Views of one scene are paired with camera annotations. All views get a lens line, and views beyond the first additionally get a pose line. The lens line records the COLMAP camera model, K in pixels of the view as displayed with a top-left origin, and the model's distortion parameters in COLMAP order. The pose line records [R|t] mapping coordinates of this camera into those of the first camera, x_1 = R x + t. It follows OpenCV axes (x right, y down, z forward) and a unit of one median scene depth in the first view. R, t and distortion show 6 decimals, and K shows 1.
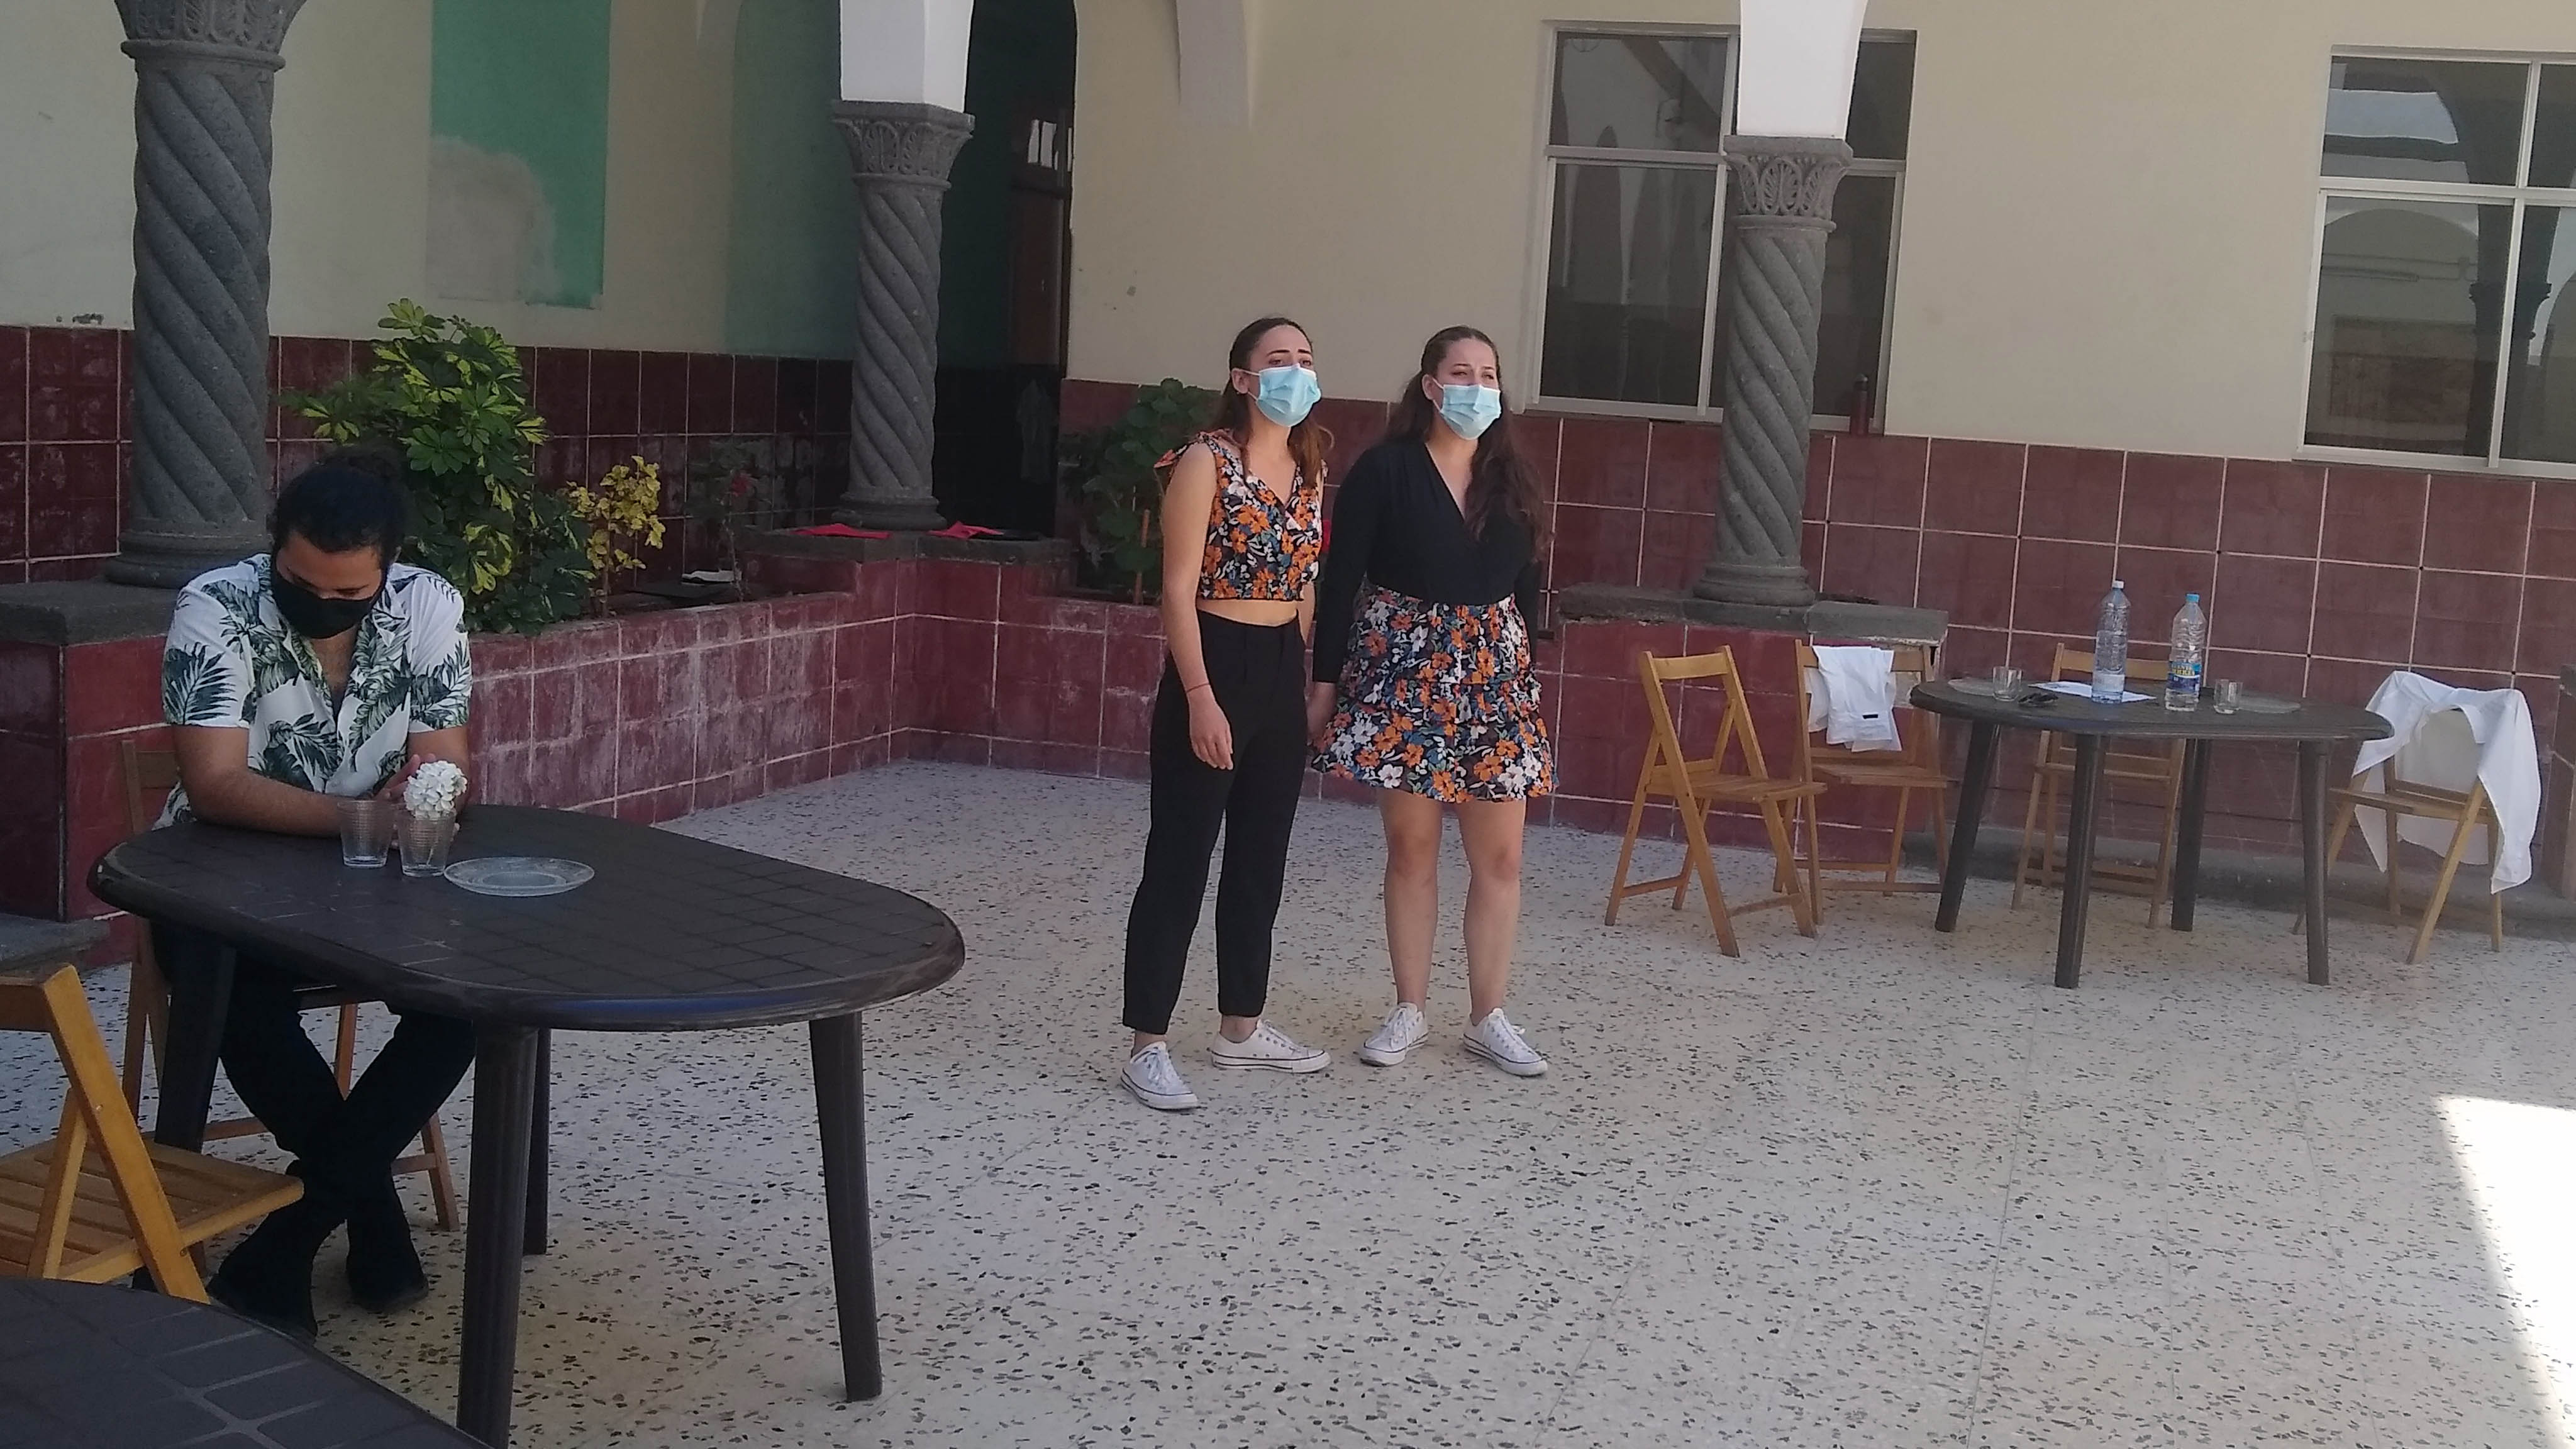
lens RADIAL K [[2600.8, 0, 1411.0], [0, 2600.8, 621.8], [0, 0, 1]] dist [-0.013899, 0.000000]
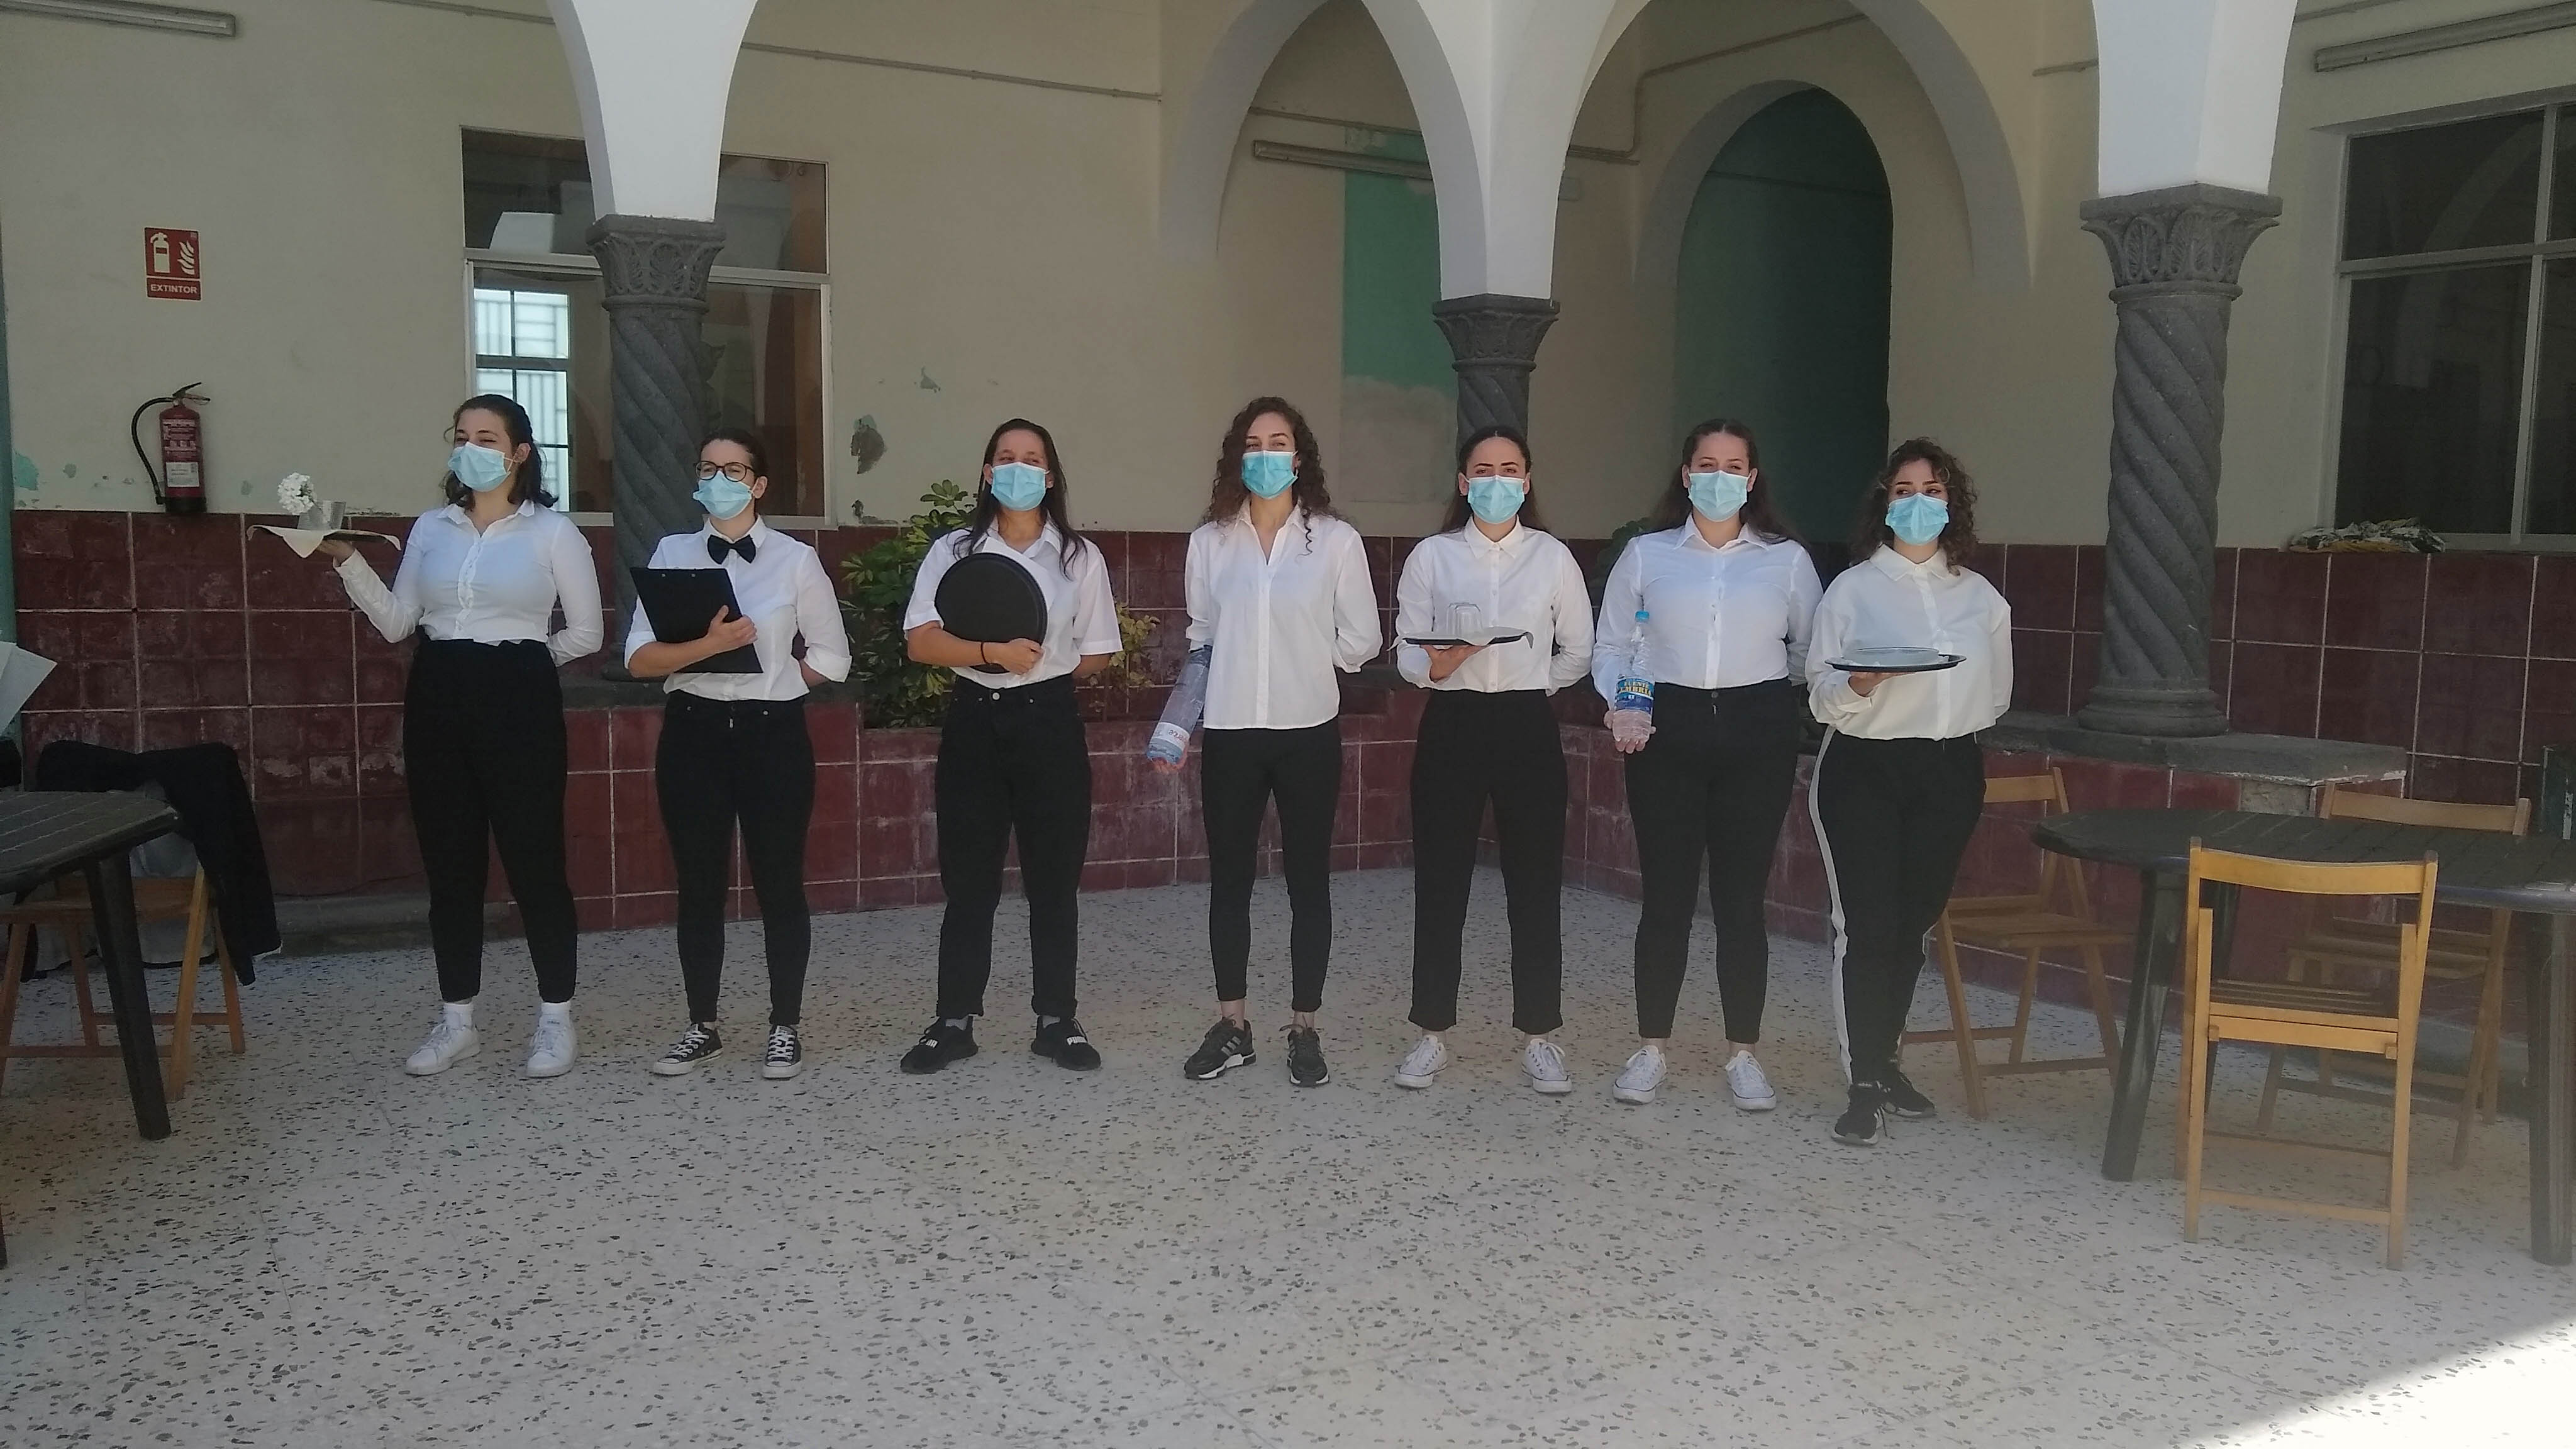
lens RADIAL K [[2047.0, 0, 1298.4], [0, 2047.0, 733.2], [0, 0, 1]] dist [-0.010915, -0.003153]
pose [[0.727933, 0.014027, -0.685505, 0.473353], [-0.037084, 0.999133, -0.018935, 0.019540], [0.684645, 0.039205, 0.727821, 0.368422]]
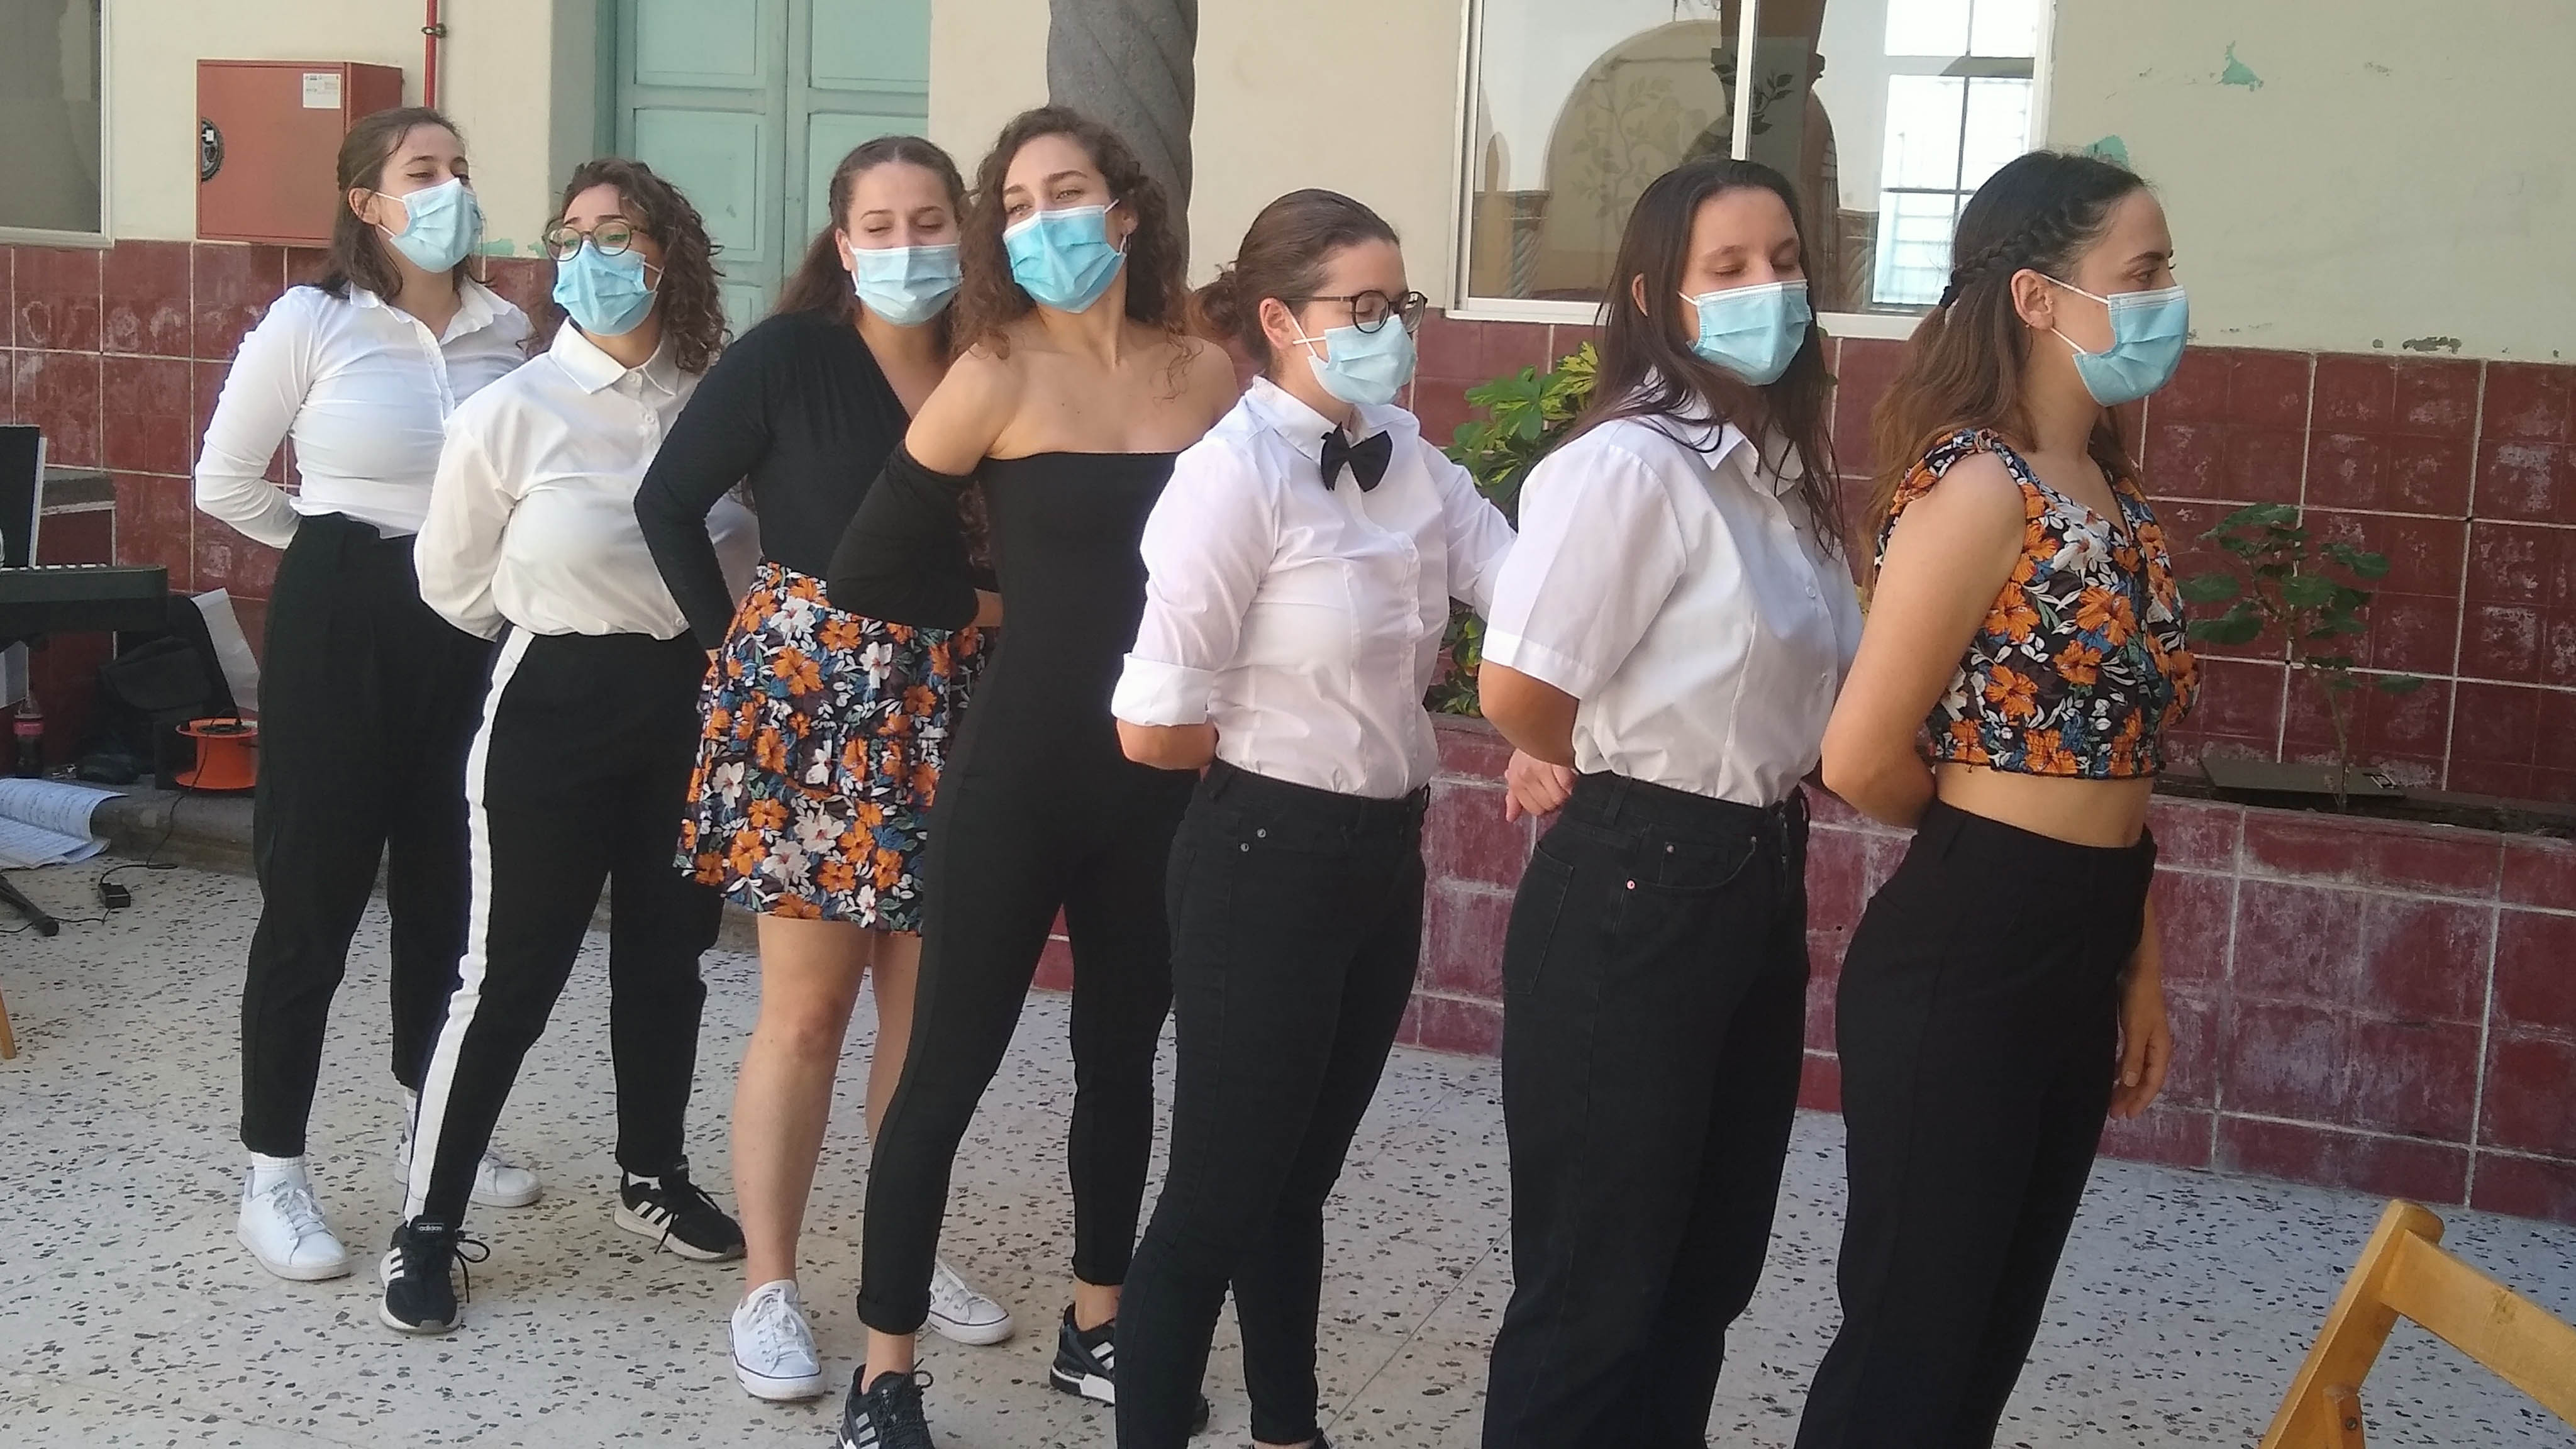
lens RADIAL K [[2905.3, 0, 1314.9], [0, 2905.3, 625.5], [0, 0, 1]] dist [-0.017081, 0.000000]
pose [[-0.079612, 0.060469, -0.994990, 0.398141], [-0.147259, 0.986493, 0.071735, -0.067246], [0.985889, 0.152232, -0.069632, 0.979846]]
